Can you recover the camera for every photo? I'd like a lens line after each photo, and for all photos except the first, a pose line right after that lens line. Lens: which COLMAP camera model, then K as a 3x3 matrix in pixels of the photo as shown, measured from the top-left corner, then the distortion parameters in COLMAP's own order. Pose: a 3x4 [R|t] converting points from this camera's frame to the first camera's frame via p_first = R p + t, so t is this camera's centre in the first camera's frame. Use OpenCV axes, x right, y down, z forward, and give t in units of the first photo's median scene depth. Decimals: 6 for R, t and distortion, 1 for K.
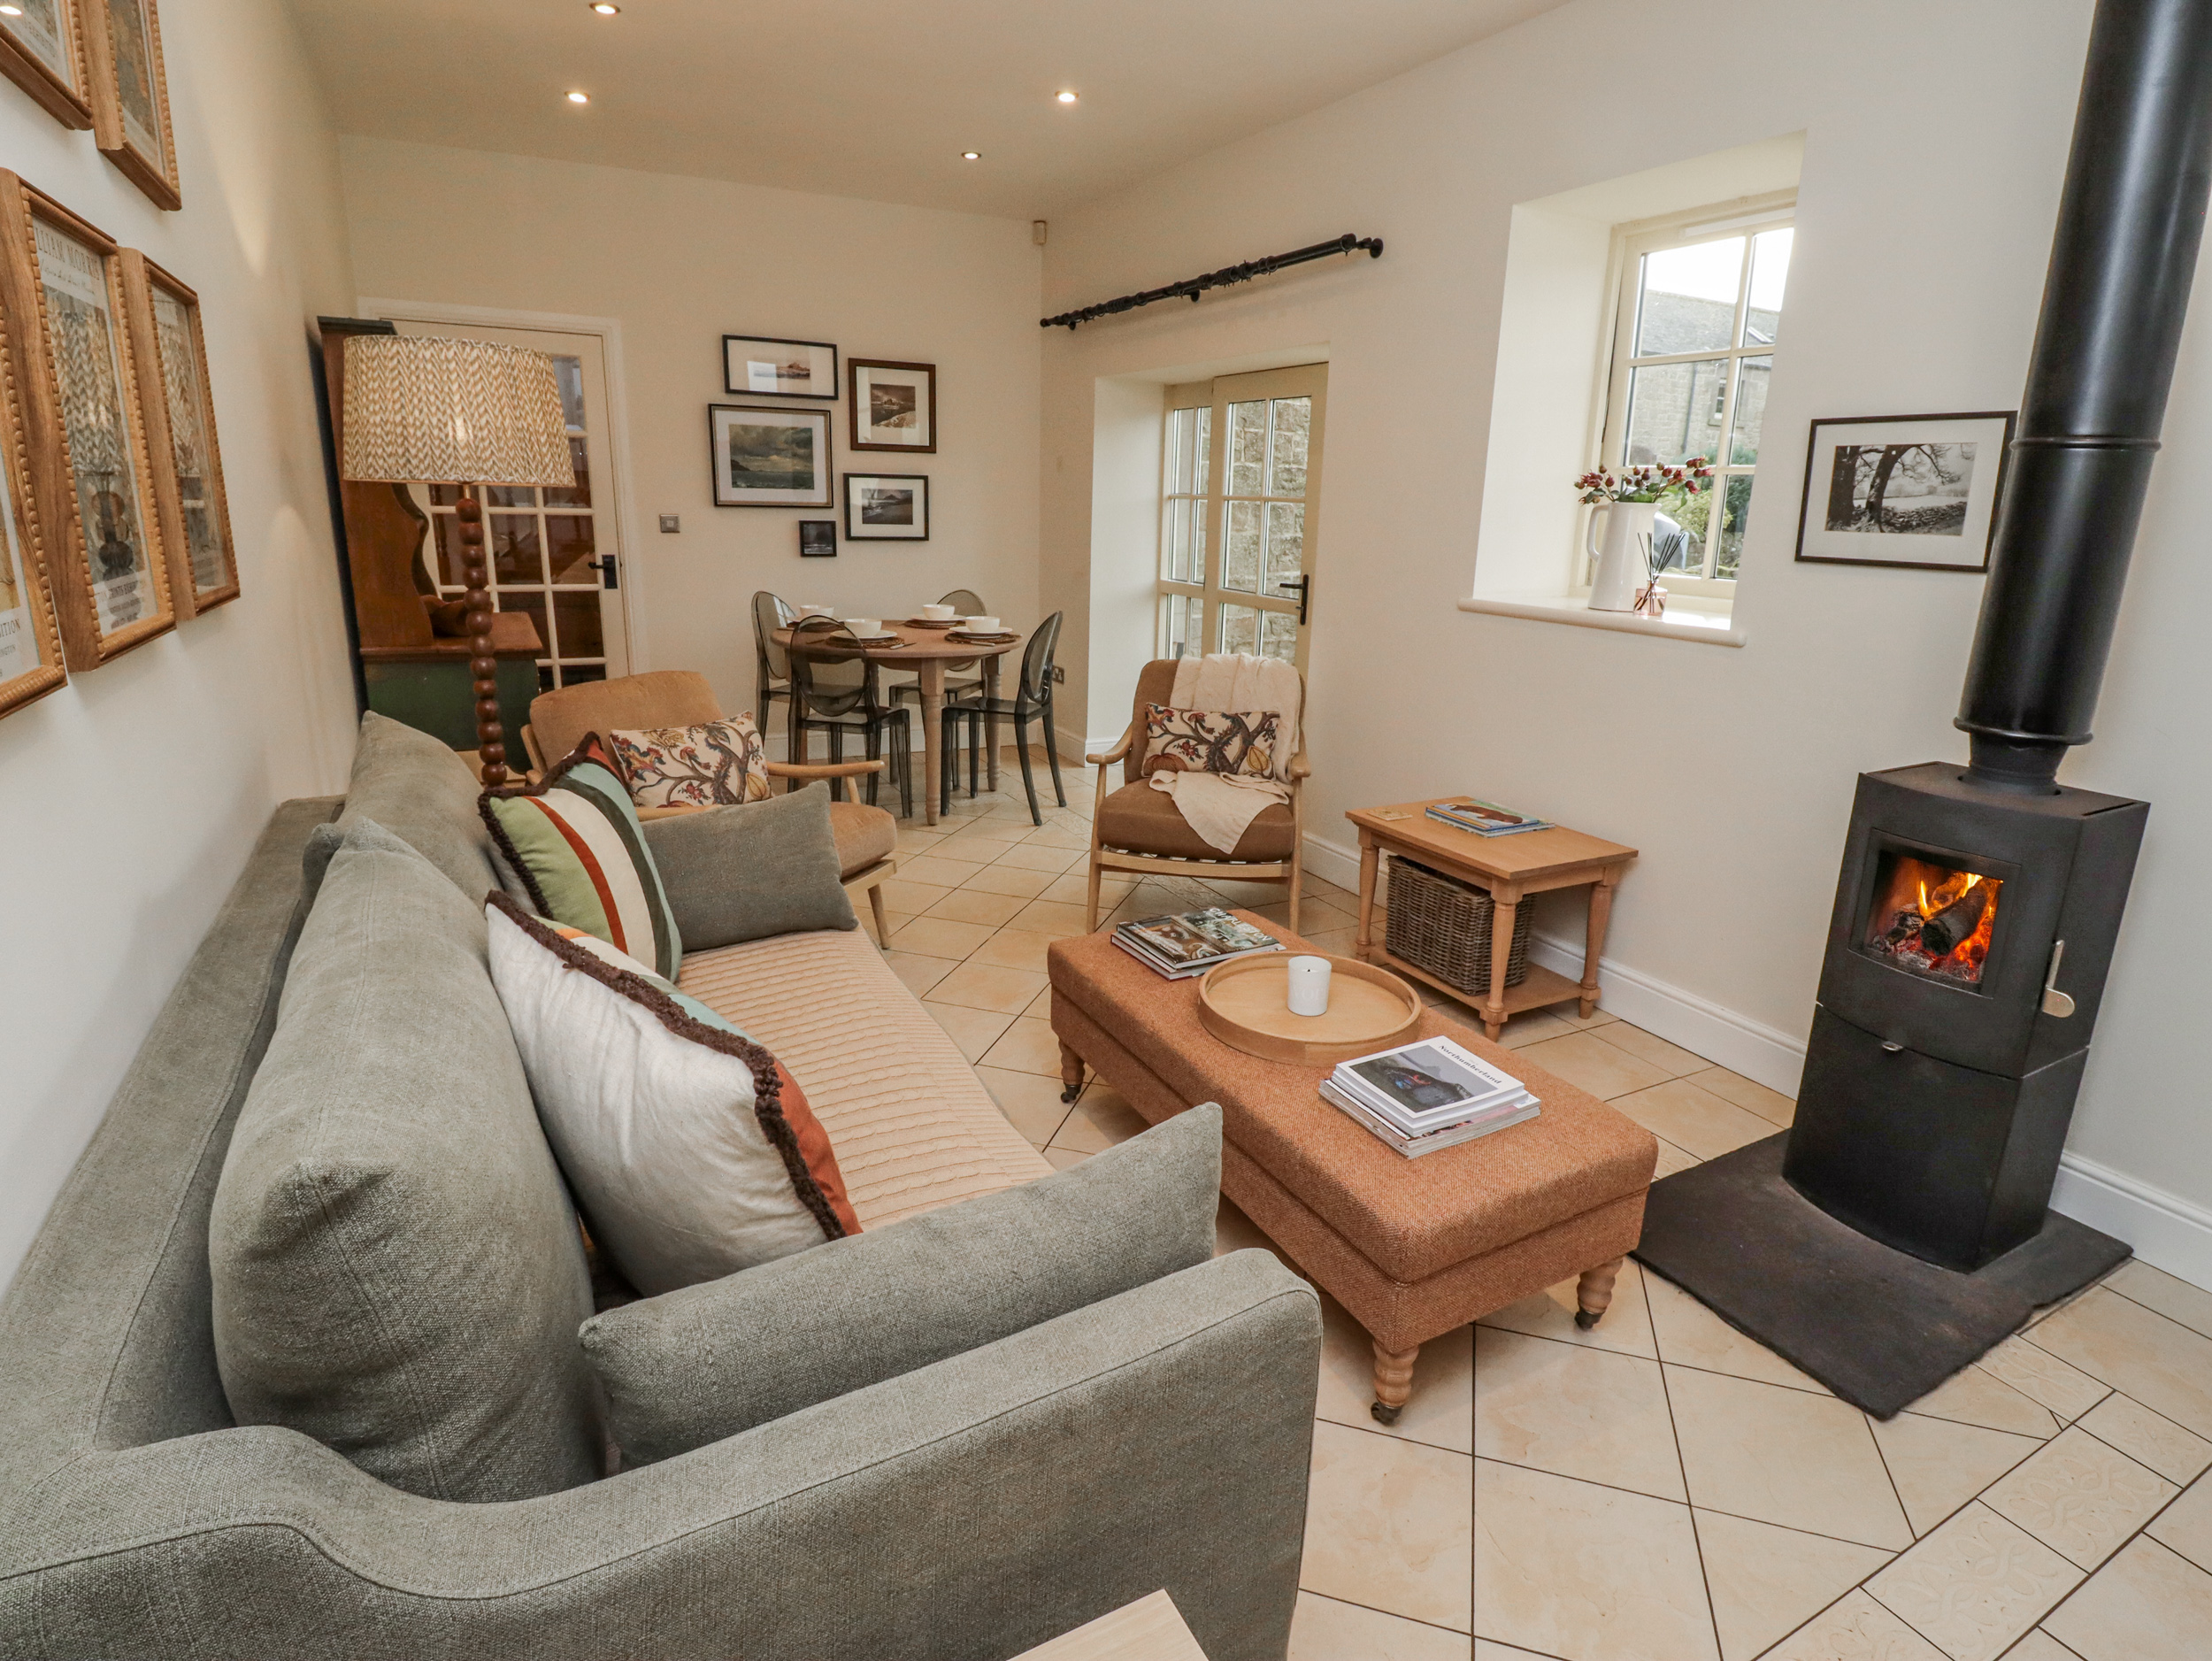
lens RADIAL K [[1156.3, 0, 1131.5], [0, 1156.3, 800.7], [0, 0, 1]] dist [0.000433, -0.012920]
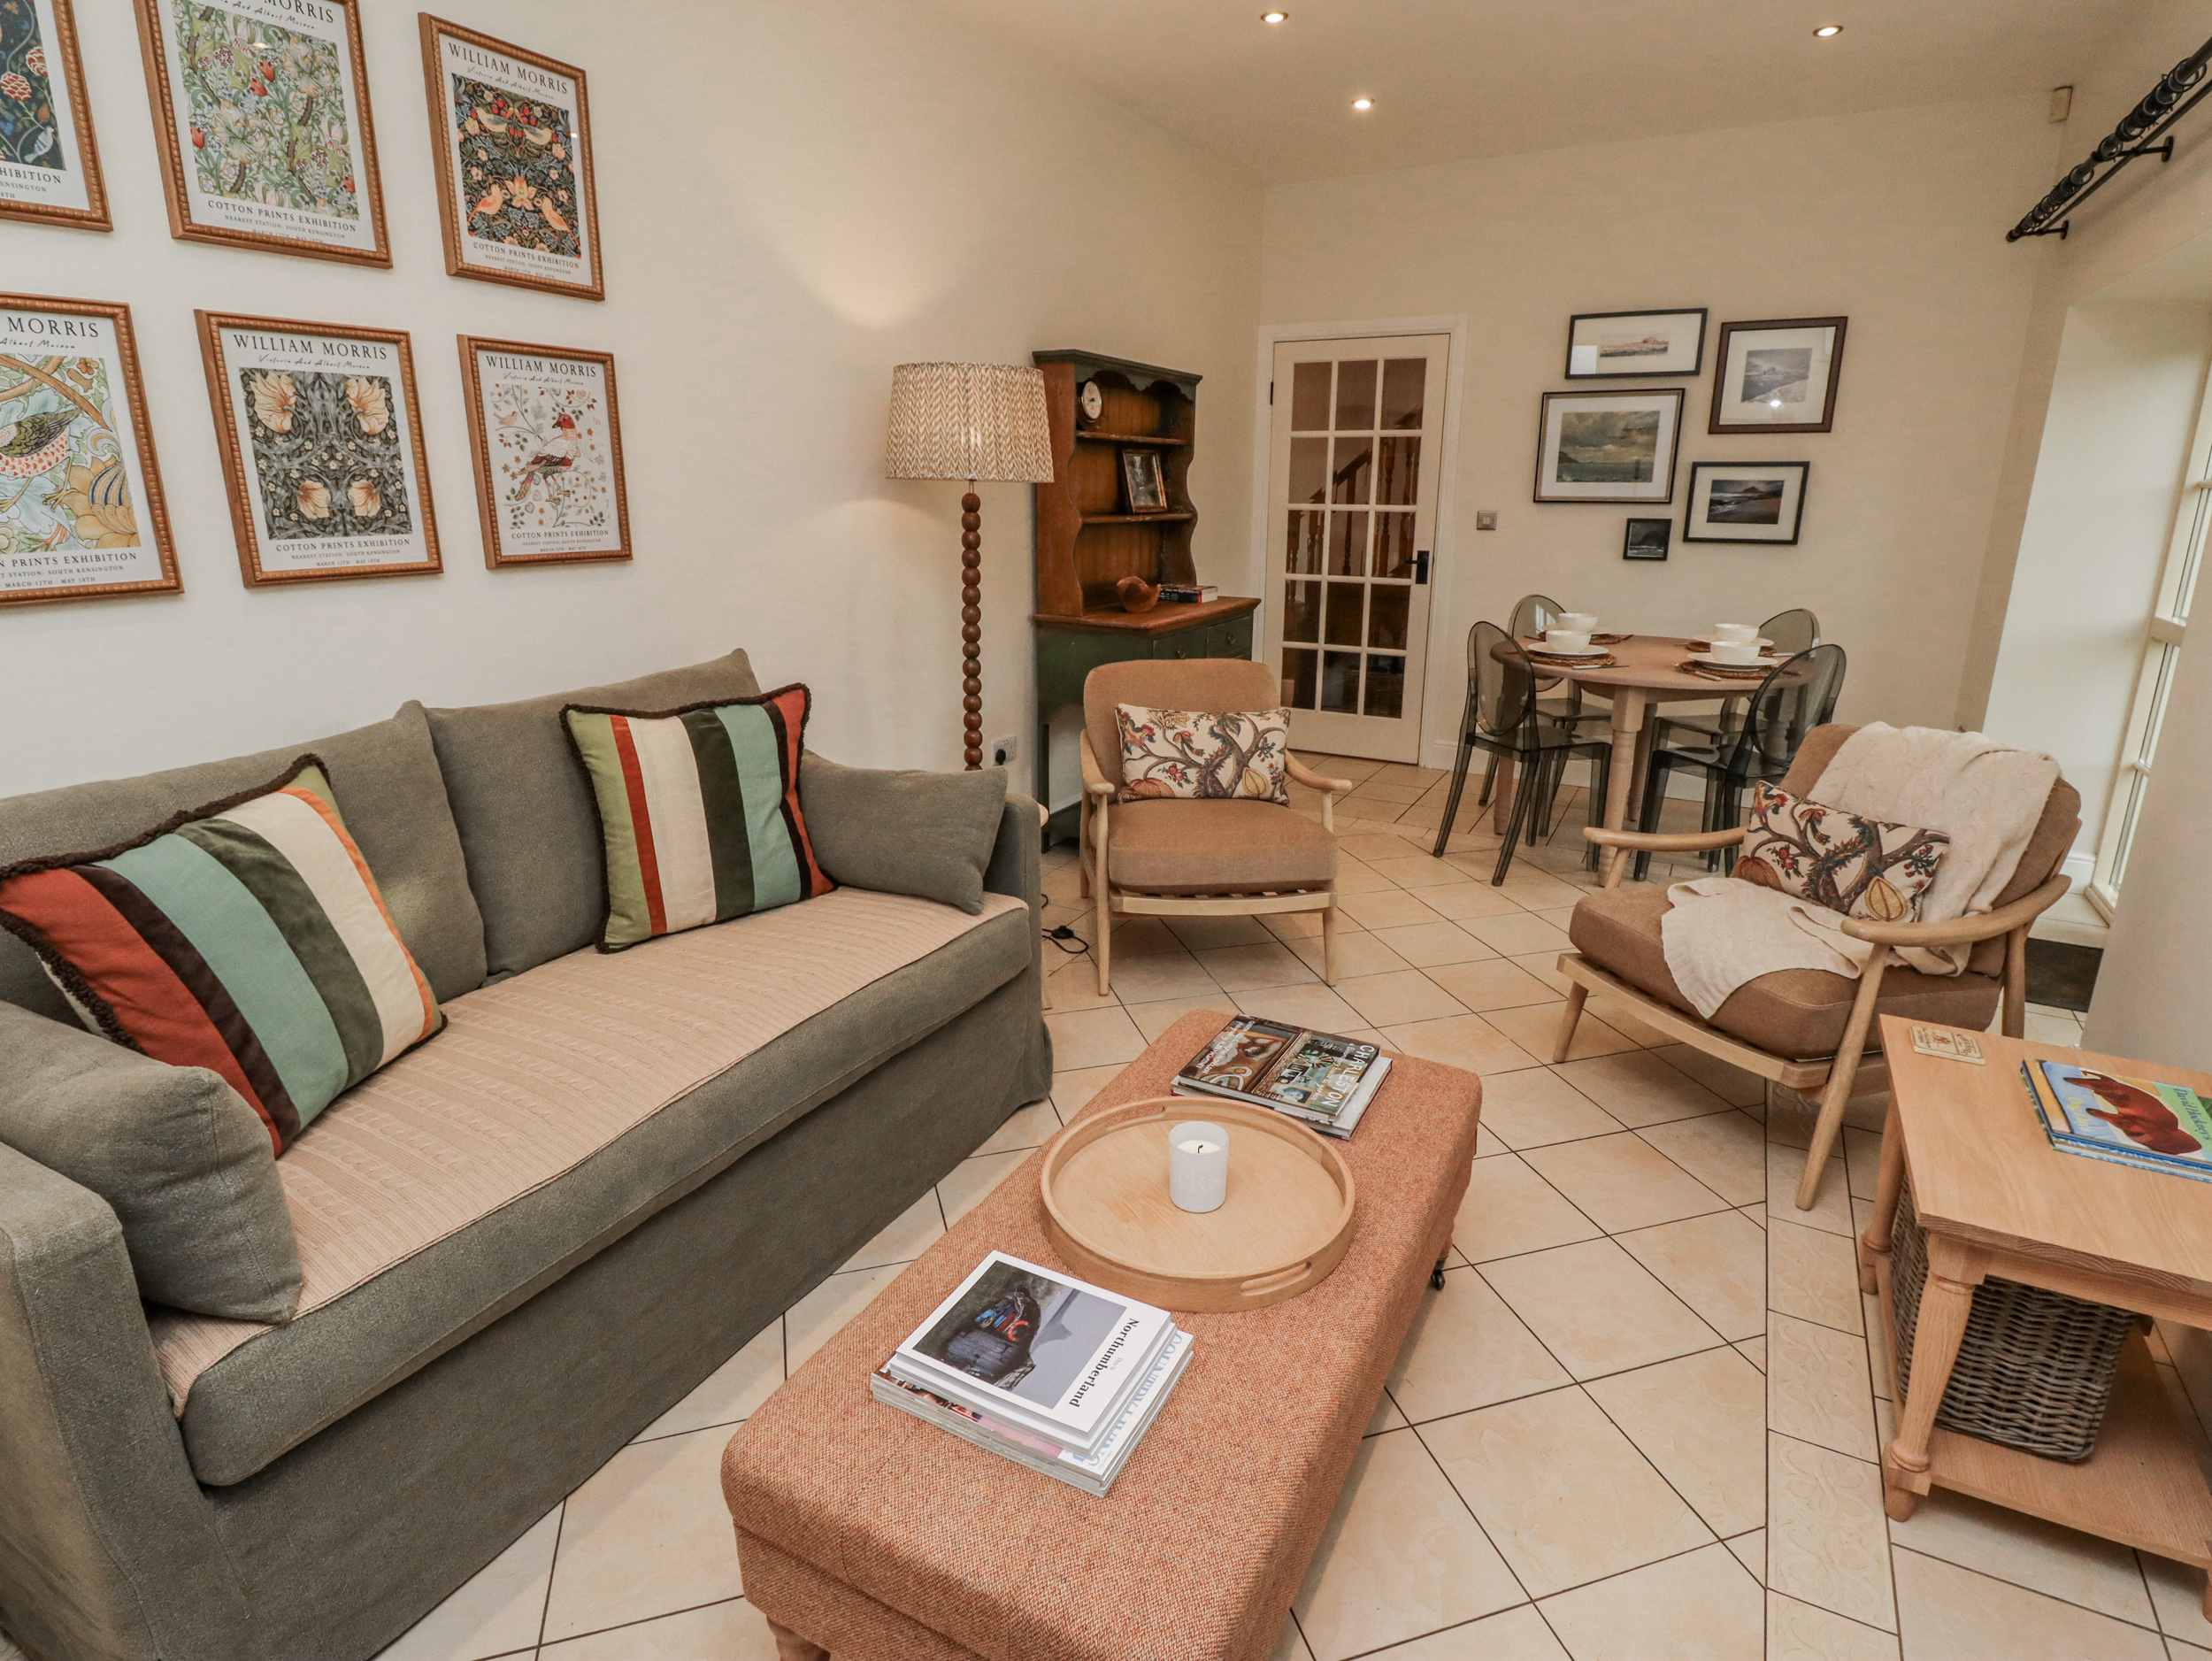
lens RADIAL K [[1156.3, 0, 1128.1], [0, 1156.3, 803.5], [0, 0, 1]] dist [0.000433, -0.012920]
pose [[0.549447, 0.202334, -0.810660, 0.377195], [-0.202339, 0.973578, 0.105856, -0.069874], [0.810658, 0.105866, 0.575869, 0.308515]]
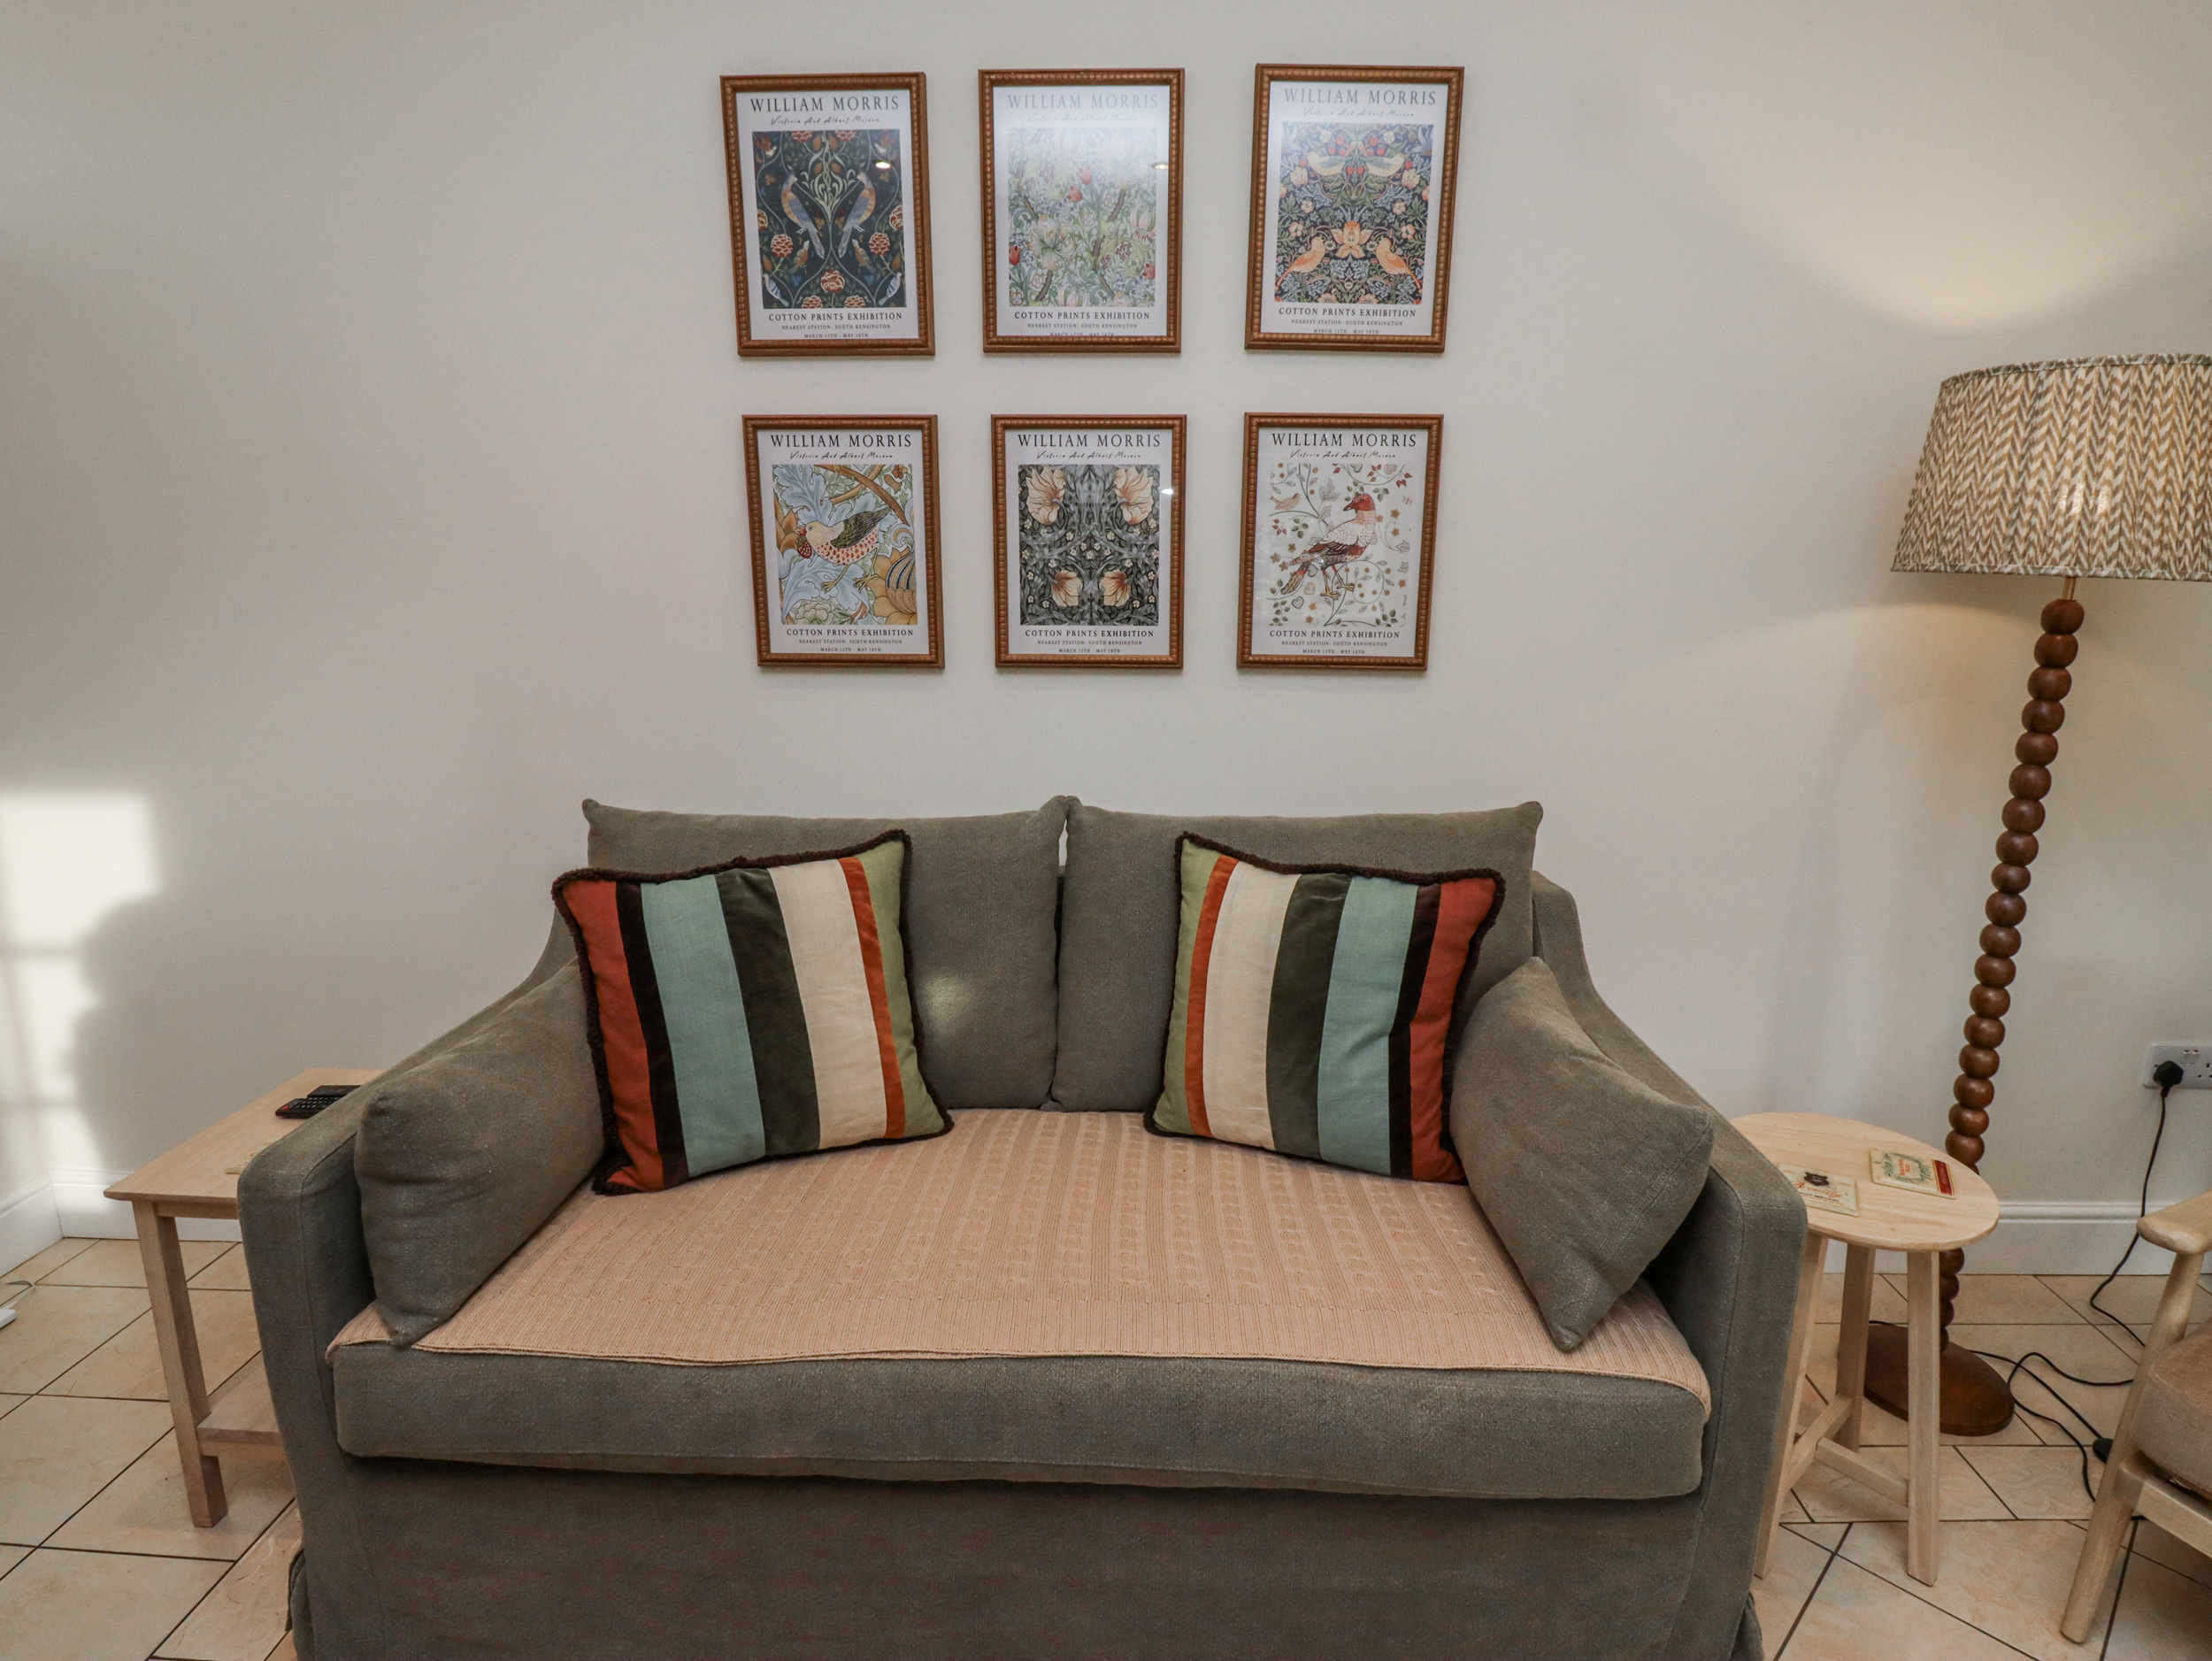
lens RADIAL K [[1156.3, 0, 1127.8], [0, 1156.3, 794.3], [0, 0, 1]] dist [0.000433, -0.012920]
pose [[-0.507607, 0.141917, -0.849820, 0.179884], [-0.236235, 0.925617, 0.295680, -0.149736], [0.828570, 0.350847, -0.436324, 0.582434]]
